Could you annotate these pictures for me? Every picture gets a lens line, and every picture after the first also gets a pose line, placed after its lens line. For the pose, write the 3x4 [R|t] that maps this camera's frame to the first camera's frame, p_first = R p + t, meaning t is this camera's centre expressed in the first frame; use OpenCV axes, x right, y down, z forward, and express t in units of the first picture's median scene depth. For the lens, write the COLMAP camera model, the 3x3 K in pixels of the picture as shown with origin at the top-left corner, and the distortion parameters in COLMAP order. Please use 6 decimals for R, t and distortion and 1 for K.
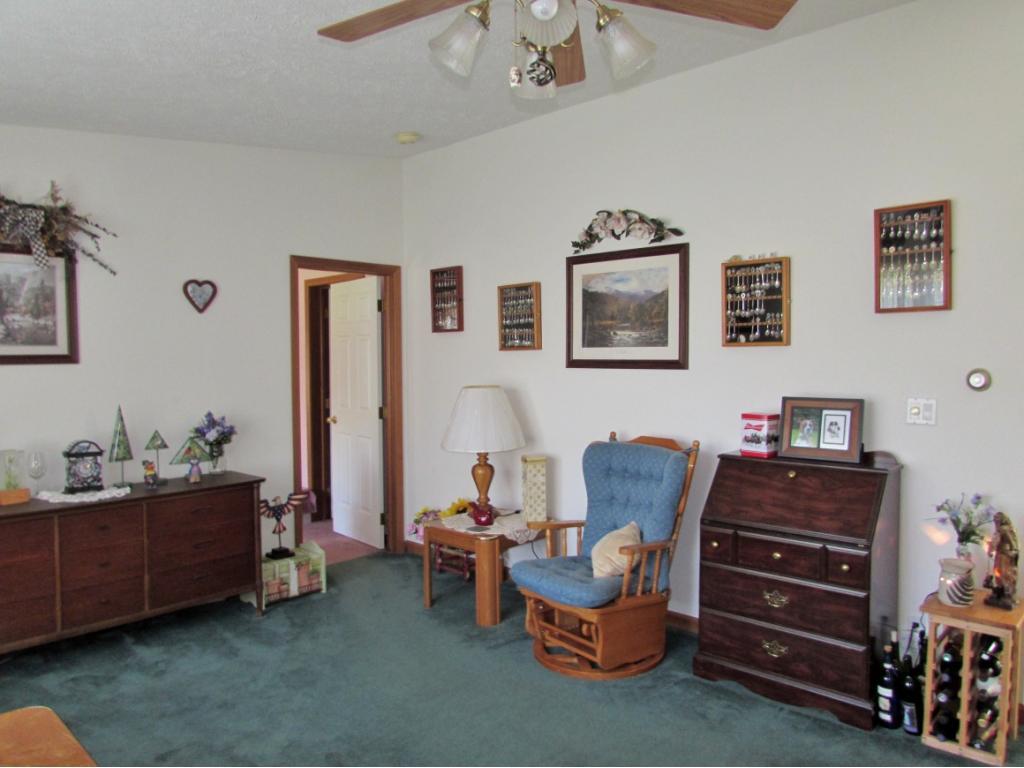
lens RADIAL K [[727.3, 0, 521.5], [0, 727.3, 384.5], [0, 0, 1]] dist [-0.040025, 0.019552]
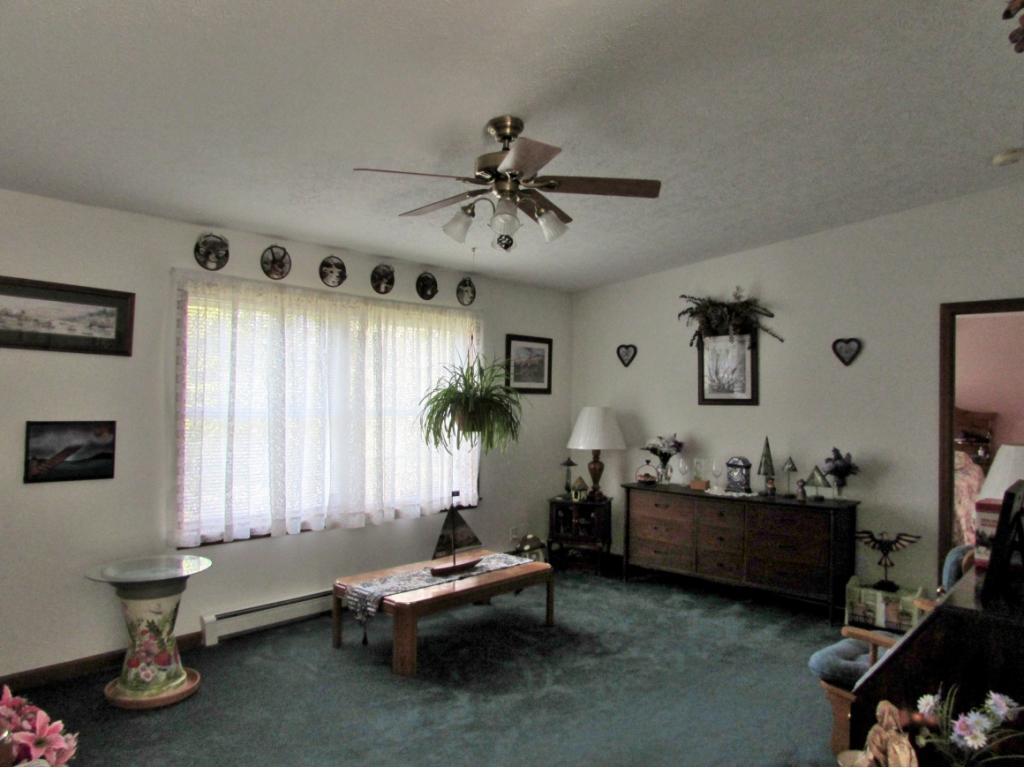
lens RADIAL K [[727.3, 0, 515.9], [0, 727.3, 386.5], [0, 0, 1]] dist [-0.040025, 0.019552]
pose [[0.046984, -0.031221, -0.998408, 0.739269], [-0.069151, 0.997012, -0.034432, 0.014802], [0.996499, 0.070659, 0.044685, 0.405731]]
